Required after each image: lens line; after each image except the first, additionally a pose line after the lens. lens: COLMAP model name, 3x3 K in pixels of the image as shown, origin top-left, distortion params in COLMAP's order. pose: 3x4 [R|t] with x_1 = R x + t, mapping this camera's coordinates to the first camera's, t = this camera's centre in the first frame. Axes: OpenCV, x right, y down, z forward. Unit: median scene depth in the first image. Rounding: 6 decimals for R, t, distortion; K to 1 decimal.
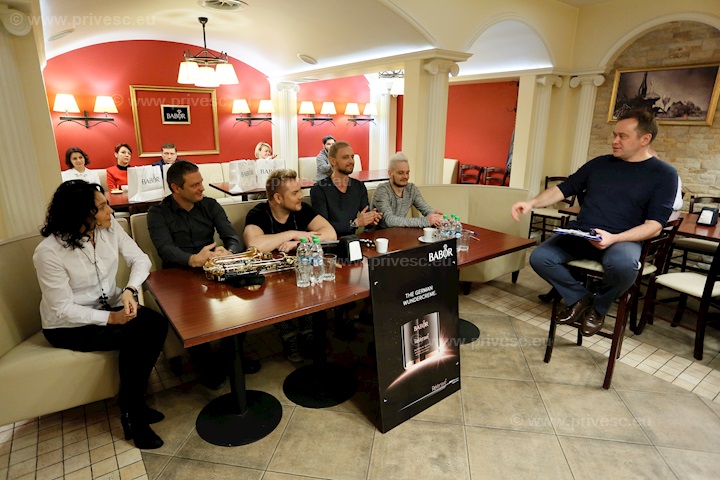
lens RADIAL K [[422.4, 0, 360.0], [0, 422.4, 240.0], [0, 0, 1]] dist [-0.065773, 0.047837]
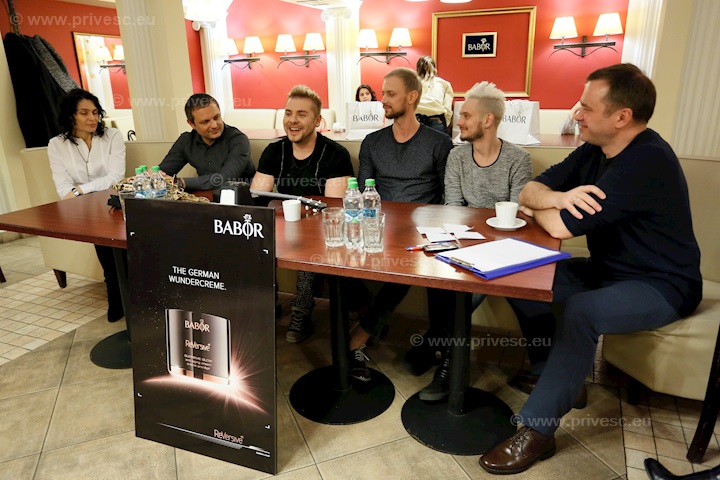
lens RADIAL K [[525.4, 0, 360.0], [0, 525.4, 240.0], [0, 0, 1]] dist [-0.040347, 0.070528]
pose [[0.510769, 0.234967, -0.826986, 0.595797], [-0.207445, 0.967188, 0.146678, -0.062818], [0.834315, 0.096636, 0.542752, 0.490978]]
